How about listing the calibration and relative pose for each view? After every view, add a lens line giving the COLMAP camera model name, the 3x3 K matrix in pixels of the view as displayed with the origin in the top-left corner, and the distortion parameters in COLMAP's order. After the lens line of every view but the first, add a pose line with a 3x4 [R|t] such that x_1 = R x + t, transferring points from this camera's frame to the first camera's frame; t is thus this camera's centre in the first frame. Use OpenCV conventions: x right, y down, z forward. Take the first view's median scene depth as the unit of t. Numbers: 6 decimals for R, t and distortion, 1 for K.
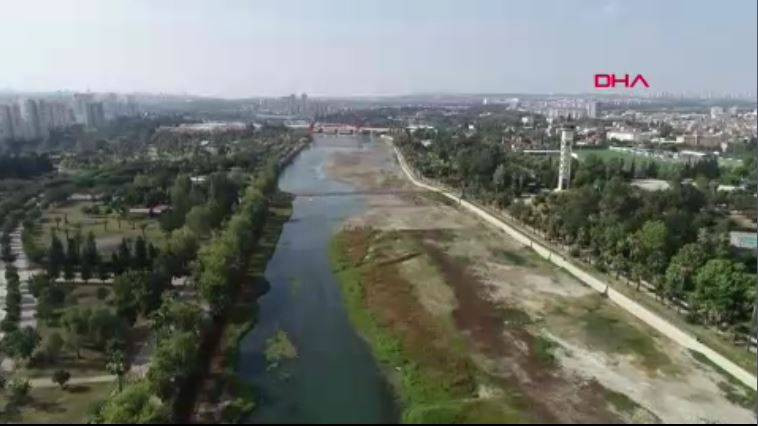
lens RADIAL K [[528.8, 0, 379.0], [0, 528.8, 213.0], [0, 0, 1]] dist [0.000695, 0.000436]
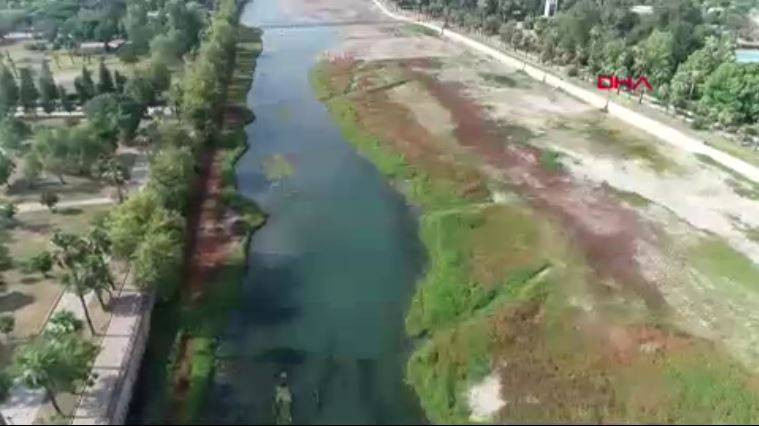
lens RADIAL K [[525.2, 0, 379.5], [0, 525.2, 213.0], [0, 0, 1]] dist [0.004502, -0.000084]
pose [[0.997030, -0.043914, 0.063265, -0.061249], [0.025493, 0.963376, 0.266939, 0.073480], [-0.072671, -0.264534, 0.961634, 0.051636]]
